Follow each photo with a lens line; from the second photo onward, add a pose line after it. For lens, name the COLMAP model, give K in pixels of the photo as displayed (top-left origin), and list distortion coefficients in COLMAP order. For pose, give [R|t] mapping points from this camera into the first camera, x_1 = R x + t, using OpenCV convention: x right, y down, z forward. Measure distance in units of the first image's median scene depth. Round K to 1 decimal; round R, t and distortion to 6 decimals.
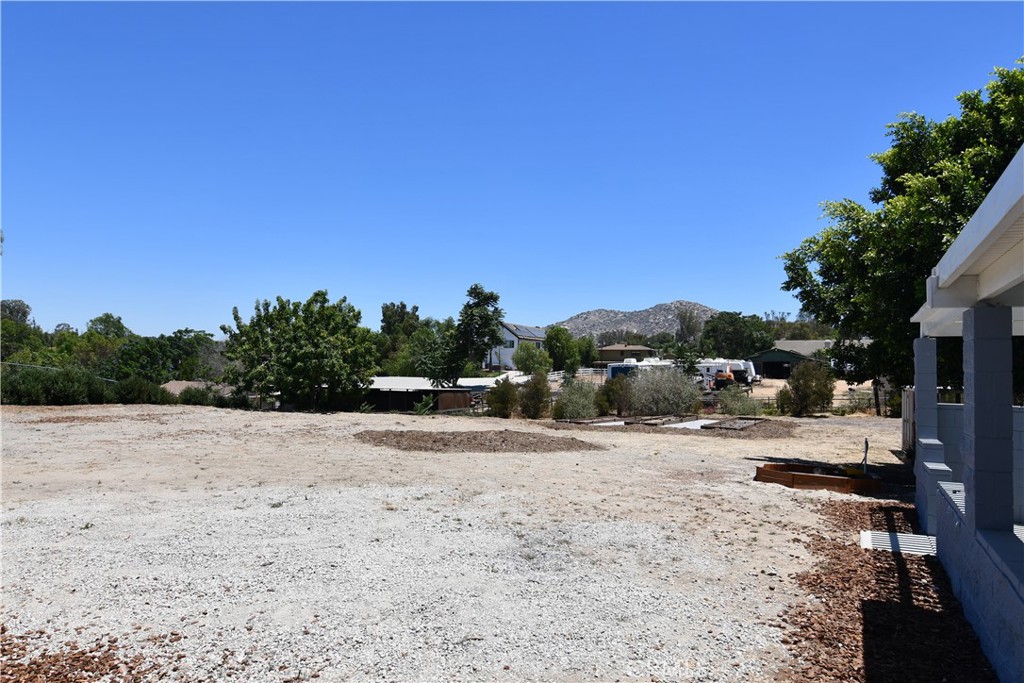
lens RADIAL K [[687.9, 0, 512.0], [0, 687.9, 341.5], [0, 0, 1]] dist [0.002763, 0.001624]
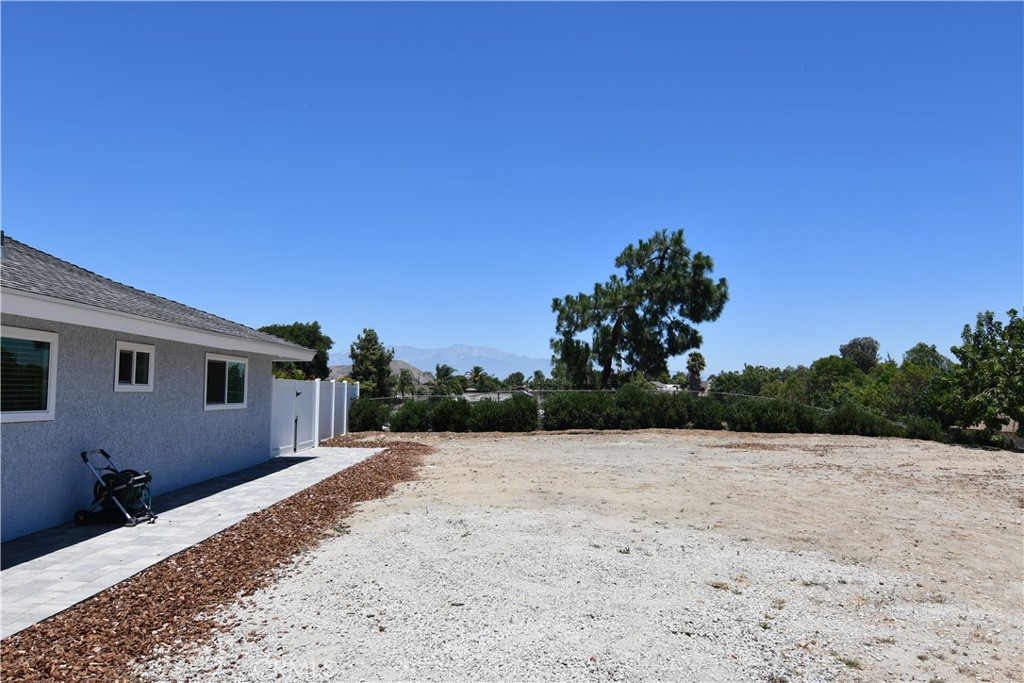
lens RADIAL K [[687.9, 0, 512.0], [0, 687.9, 341.5], [0, 0, 1]] dist [0.002763, 0.001624]
pose [[0.459233, -0.080443, -0.884666, 0.113628], [0.041339, 0.996748, -0.069175, 0.007530], [0.887353, -0.004804, 0.461065, 0.136004]]
